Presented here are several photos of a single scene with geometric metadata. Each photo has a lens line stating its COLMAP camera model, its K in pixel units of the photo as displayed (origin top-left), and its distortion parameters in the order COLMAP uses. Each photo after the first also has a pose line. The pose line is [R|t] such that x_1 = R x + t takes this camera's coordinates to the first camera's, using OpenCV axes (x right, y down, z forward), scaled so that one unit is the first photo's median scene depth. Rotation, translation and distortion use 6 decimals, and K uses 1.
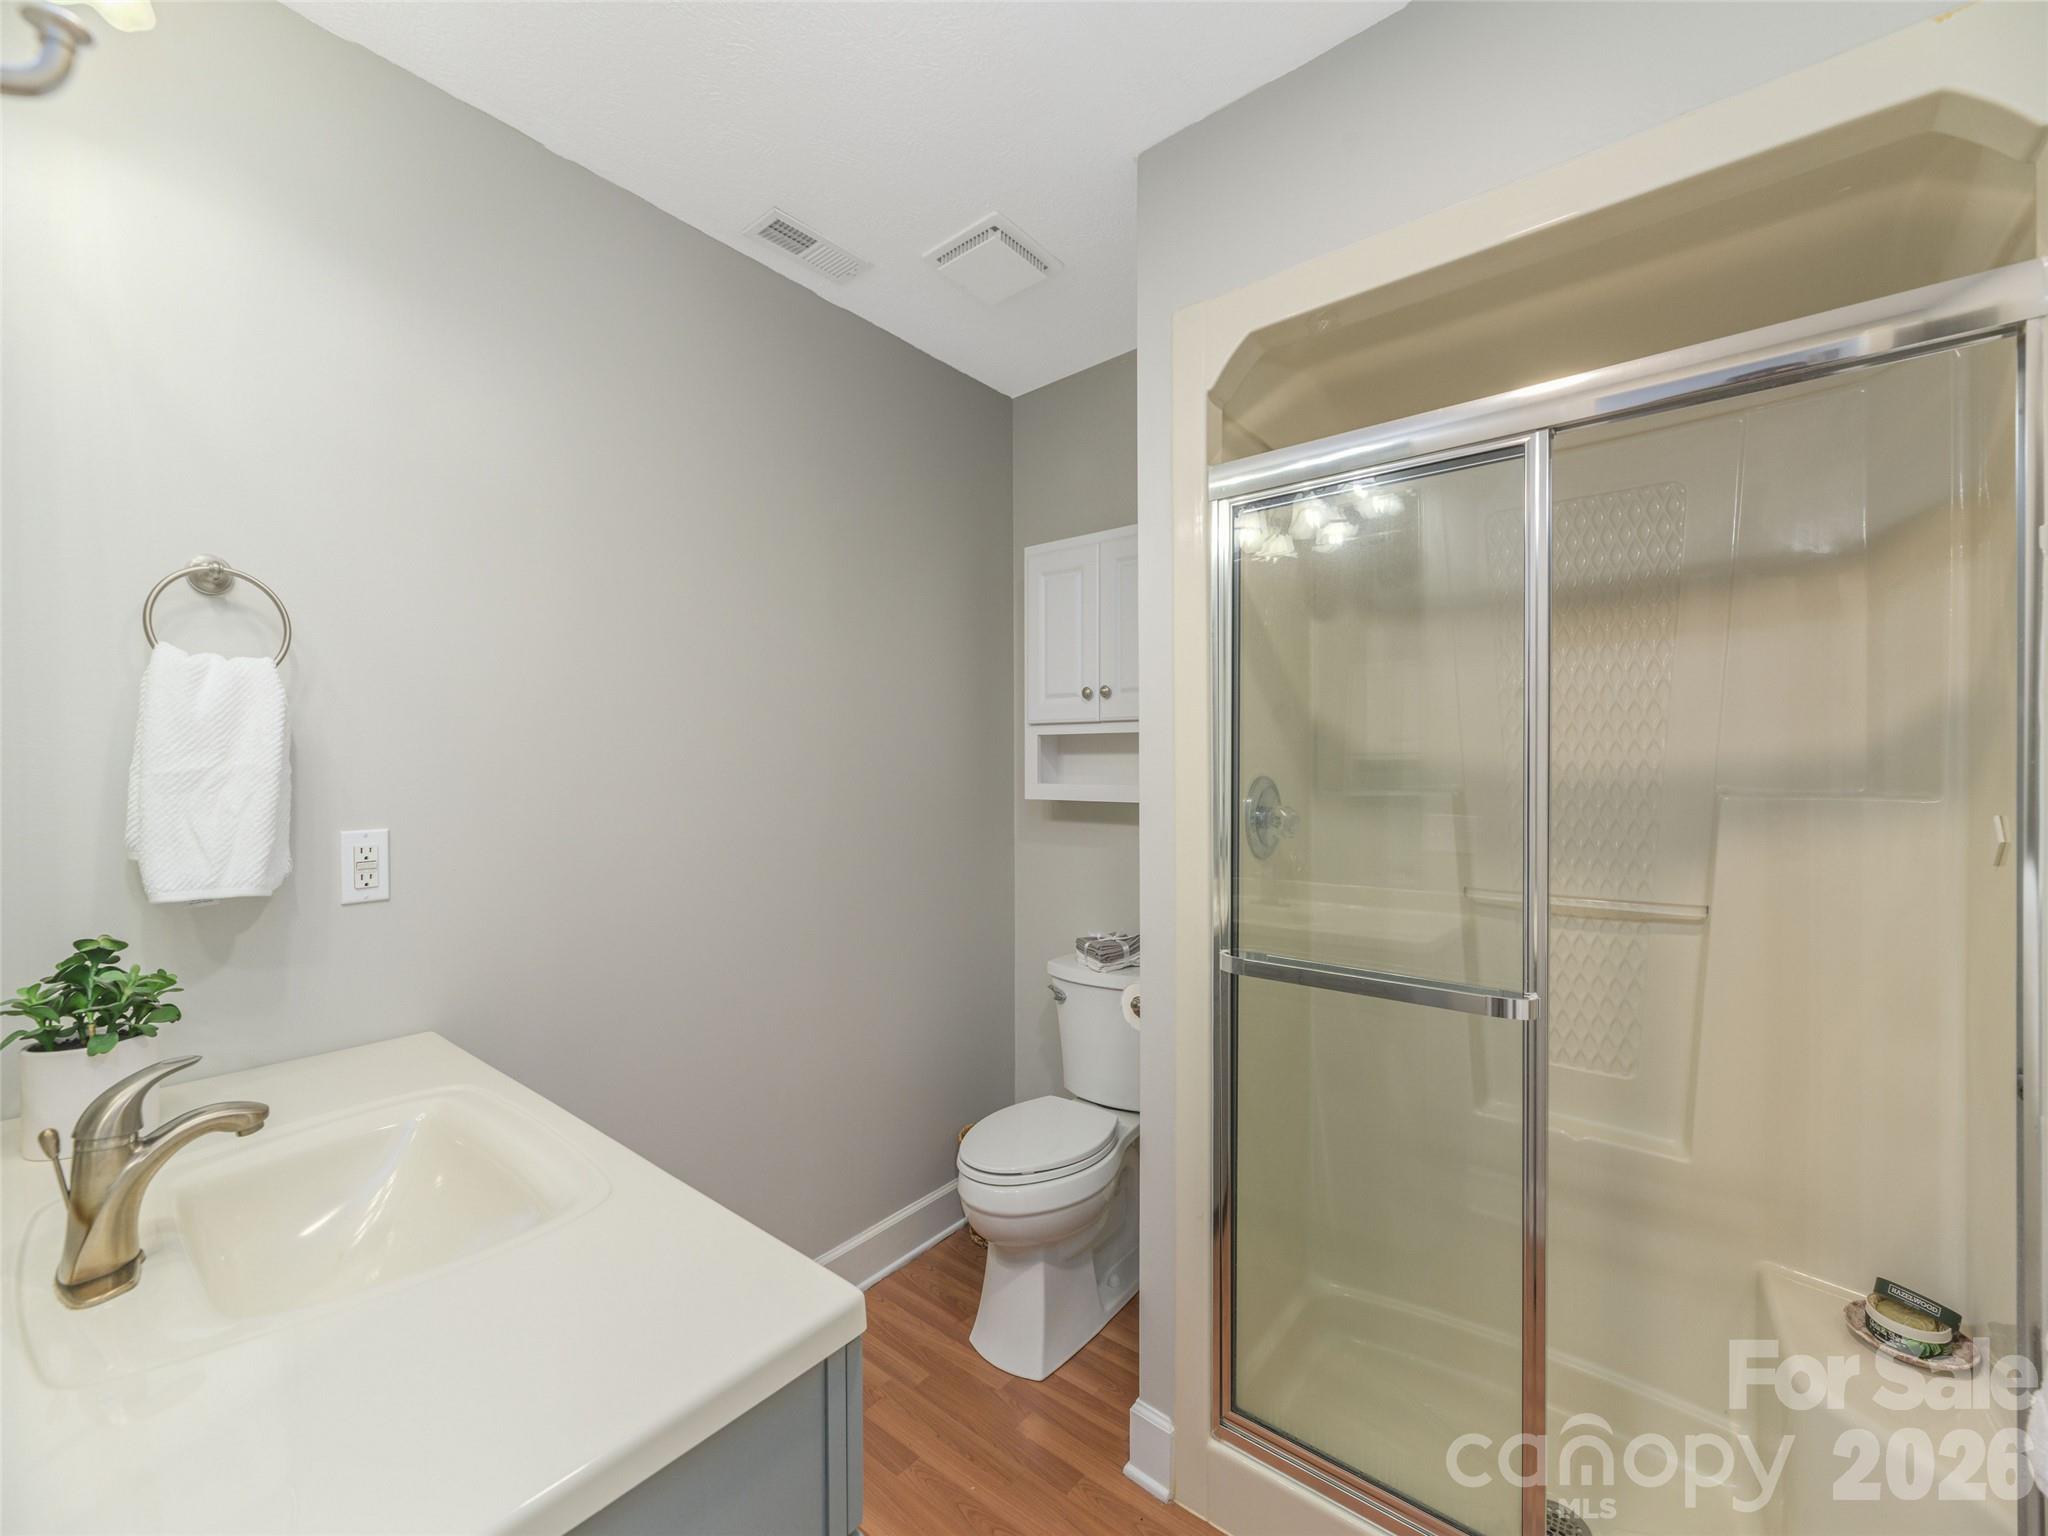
lens RADIAL K [[831.6, 0, 1025.7], [0, 831.6, 766.7], [0, 0, 1]] dist [0.002585, 0.000141]
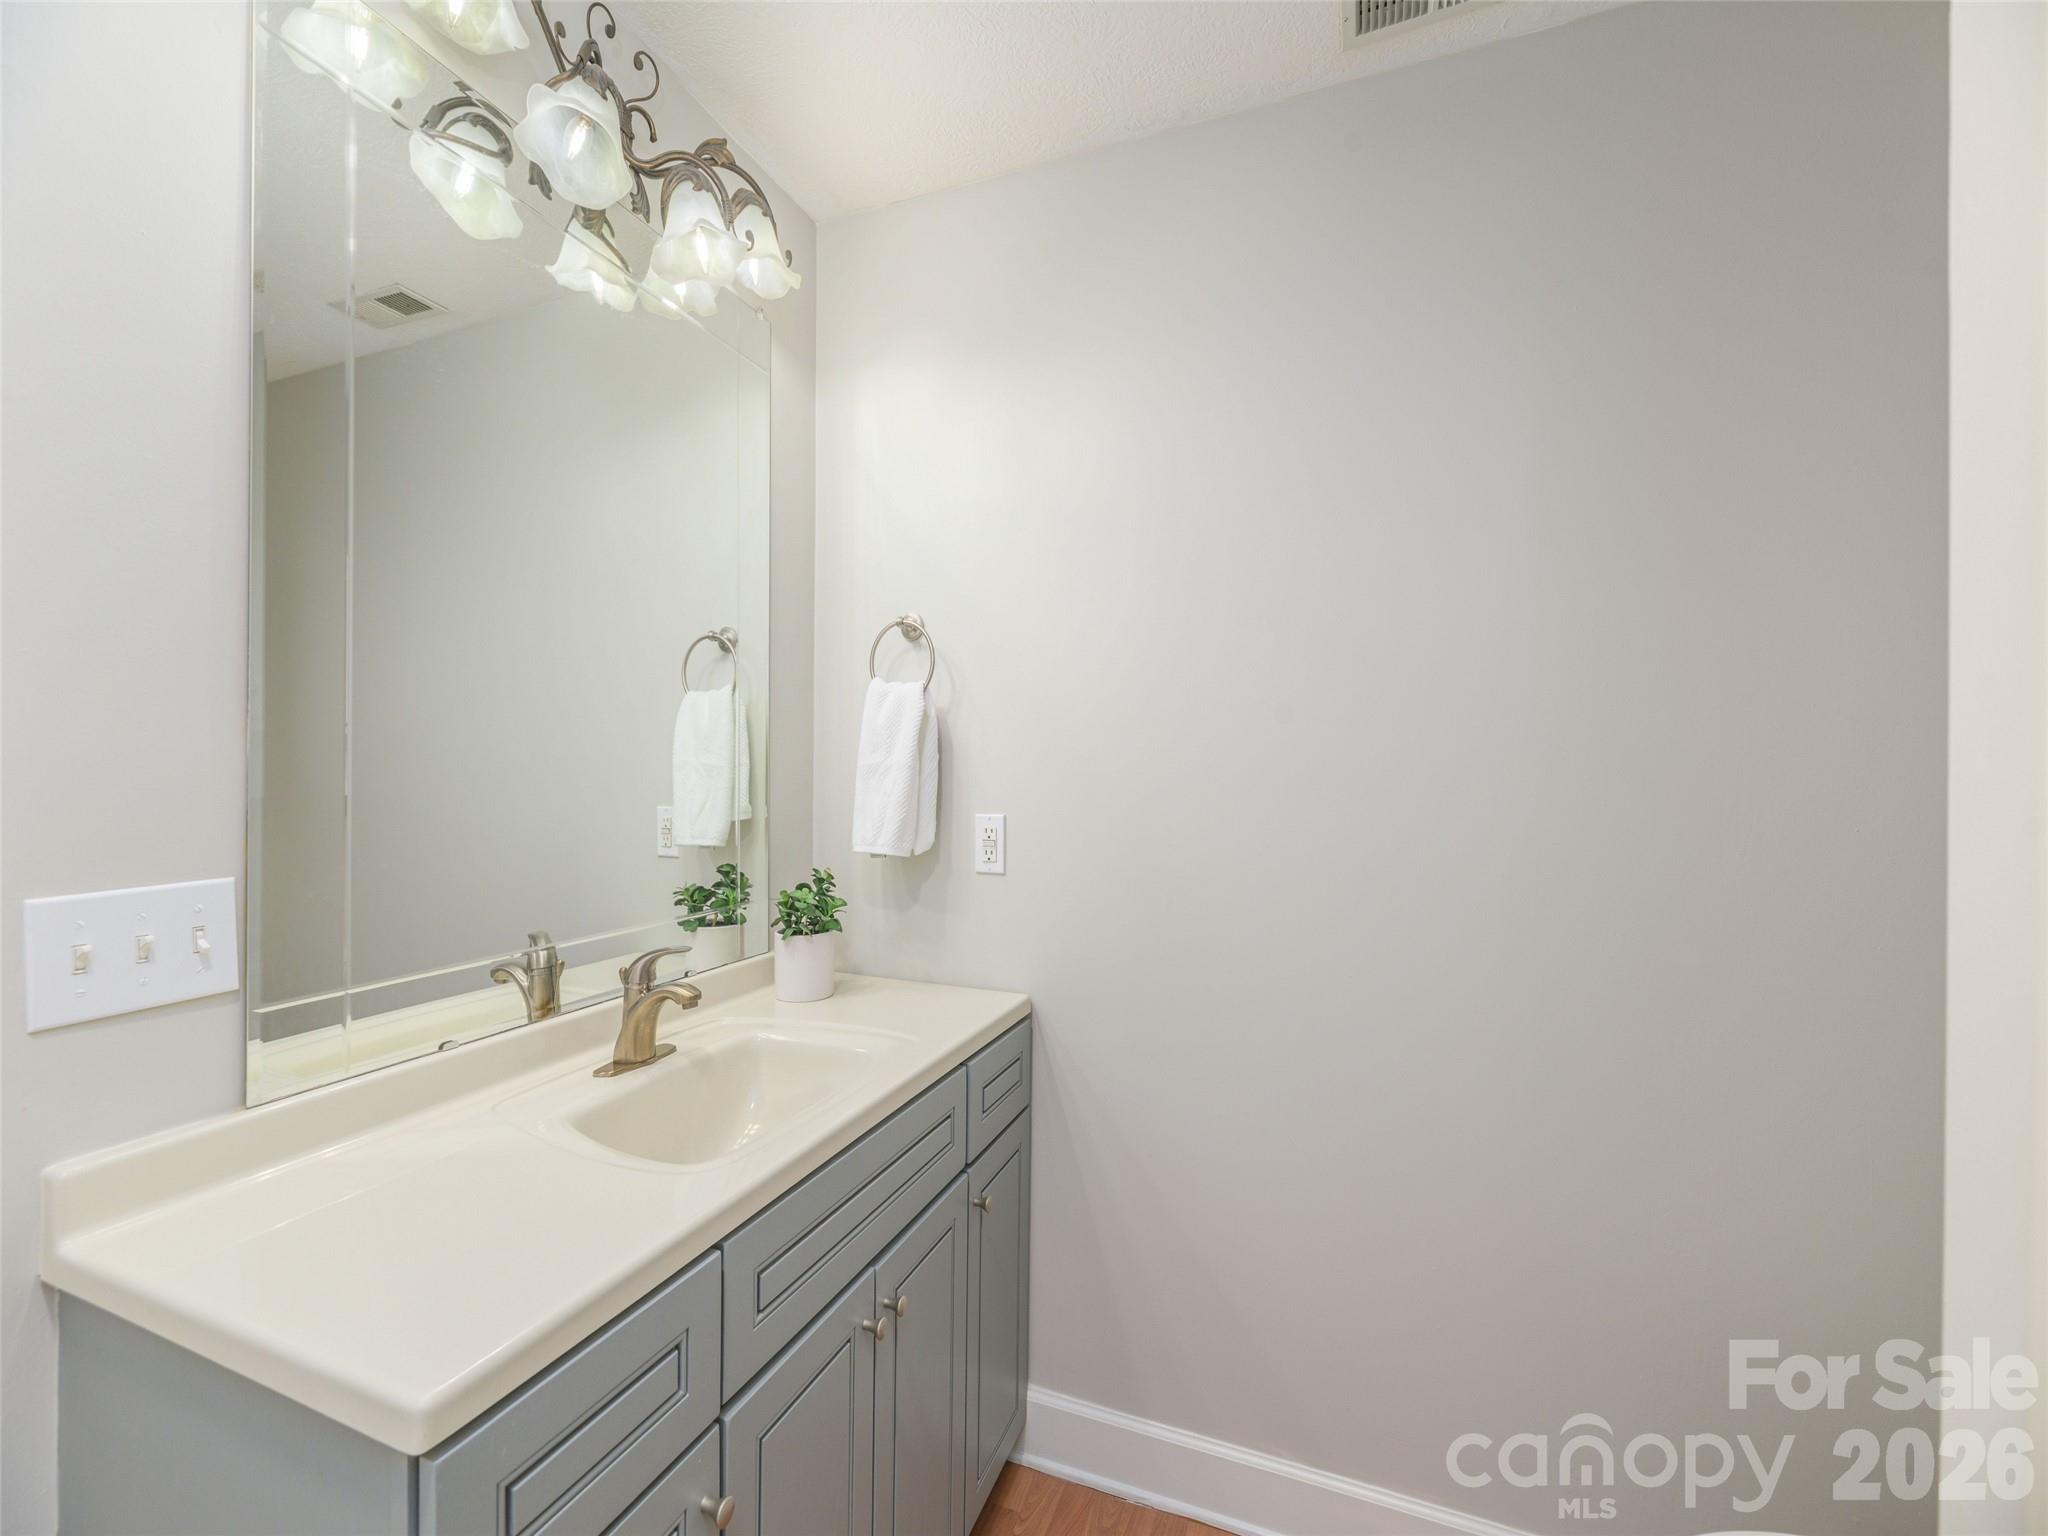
lens RADIAL K [[831.6, 0, 1026.8], [0, 831.6, 767.3], [0, 0, 1]] dist [0.002585, 0.000141]
pose [[0.296478, -0.001569, -0.955038, 0.427787], [-0.011220, 0.999924, -0.005125, 0.014130], [0.954974, 0.012235, 0.296438, 0.757979]]
